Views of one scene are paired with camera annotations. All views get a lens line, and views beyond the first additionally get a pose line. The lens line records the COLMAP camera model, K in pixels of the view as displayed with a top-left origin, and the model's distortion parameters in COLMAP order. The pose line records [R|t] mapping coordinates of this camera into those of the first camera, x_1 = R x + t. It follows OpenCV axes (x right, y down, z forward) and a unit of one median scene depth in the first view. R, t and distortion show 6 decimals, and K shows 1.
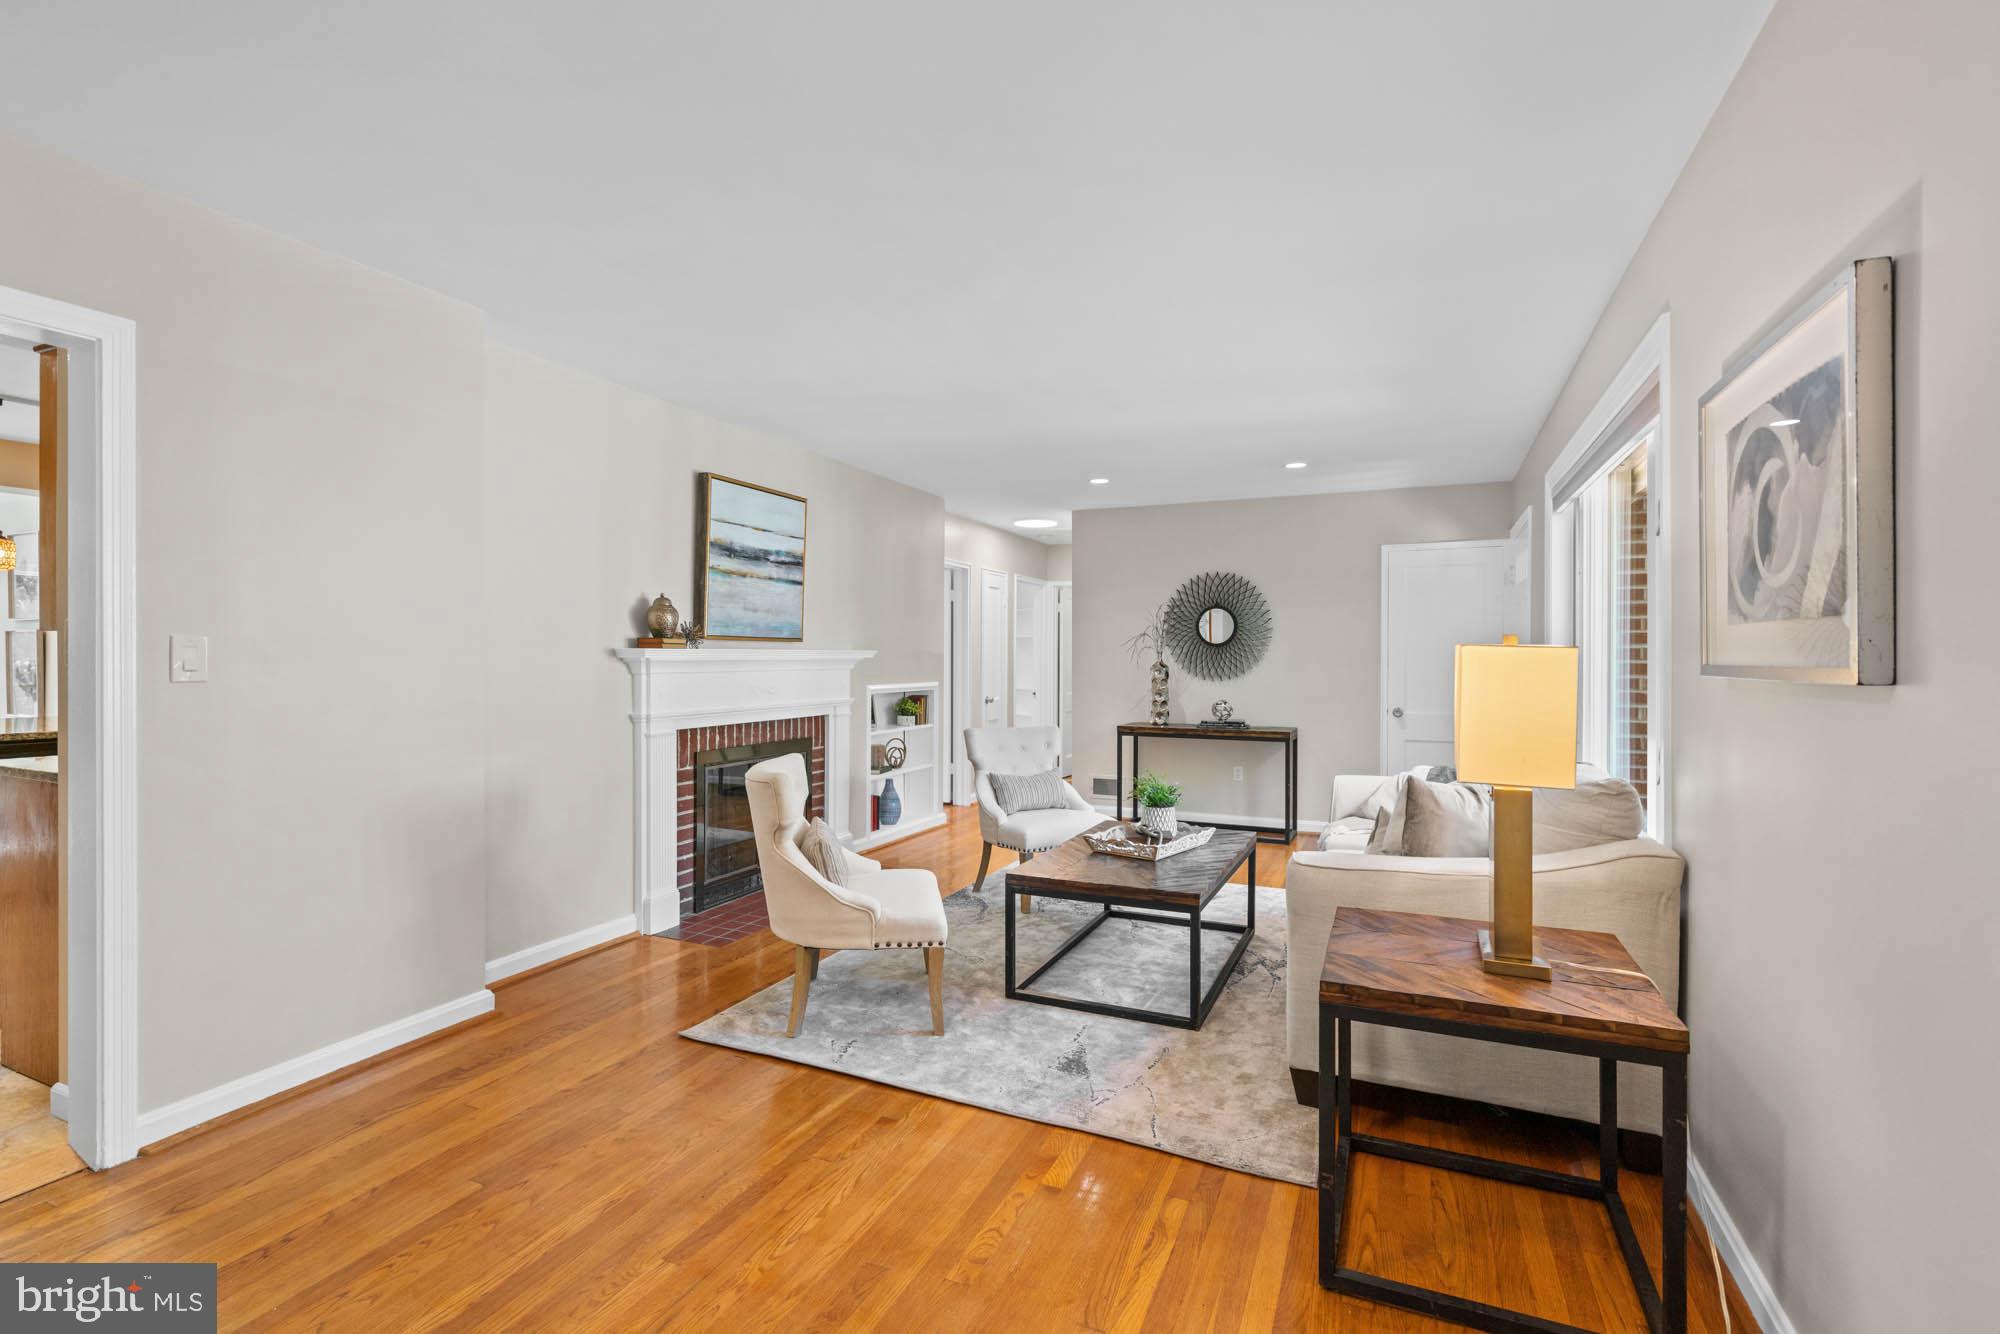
lens RADIAL K [[923.6, 0, 996.9], [0, 923.6, 654.7], [0, 0, 1]] dist [-0.002167, -0.000483]
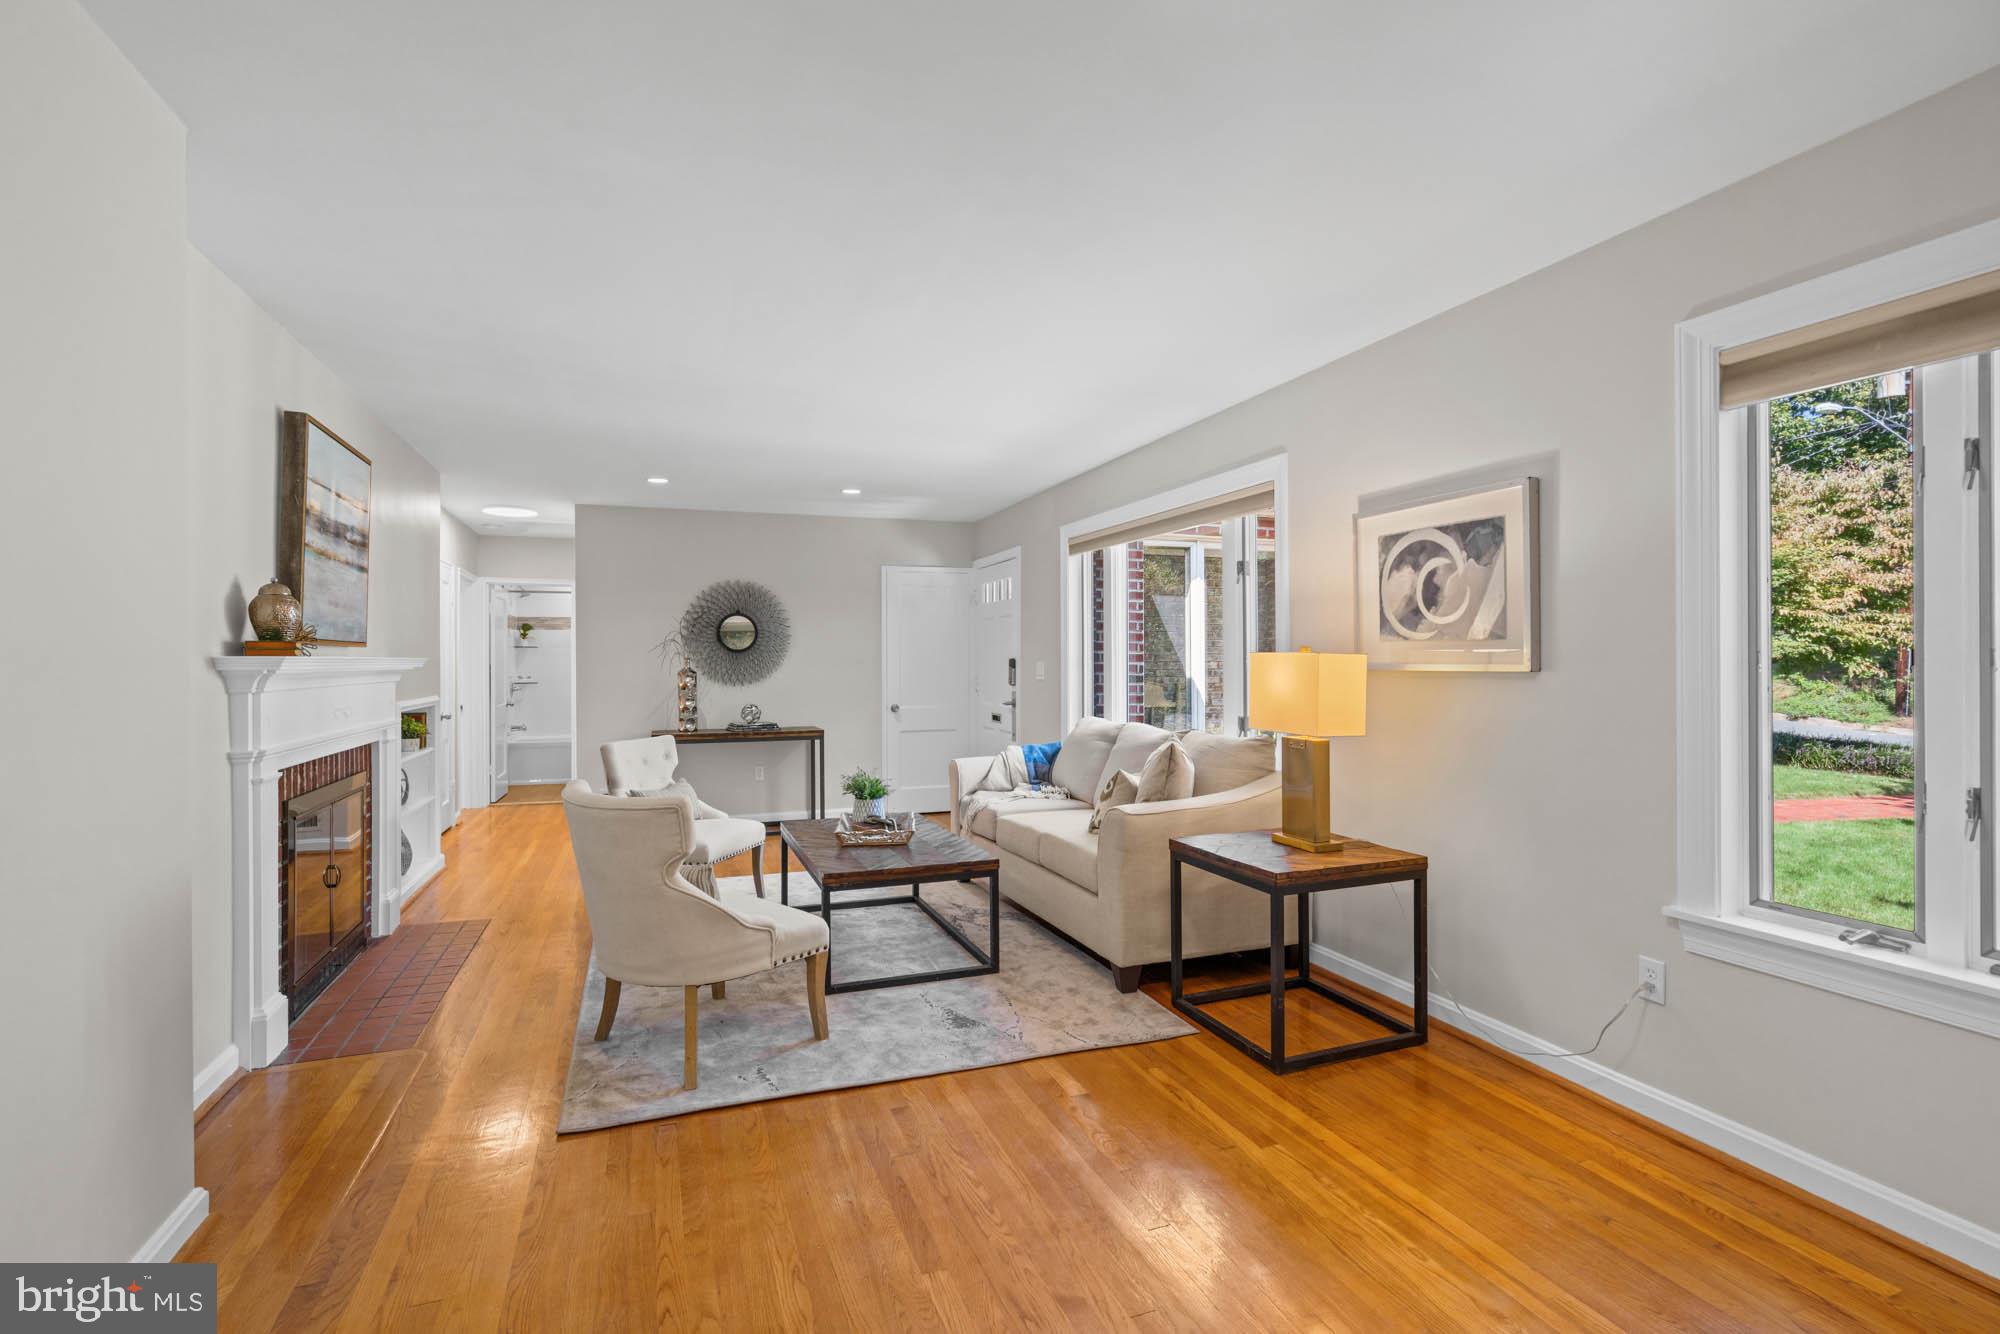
lens RADIAL K [[913.6, 0, 1000.1], [0, 913.6, 659.7], [0, 0, 1]] dist [-0.001059, 0.001162]
pose [[0.707321, -0.005838, 0.706868, -0.614300], [0.005728, 0.999980, 0.002527, -0.003949], [-0.706869, 0.002262, 0.707341, 0.152666]]
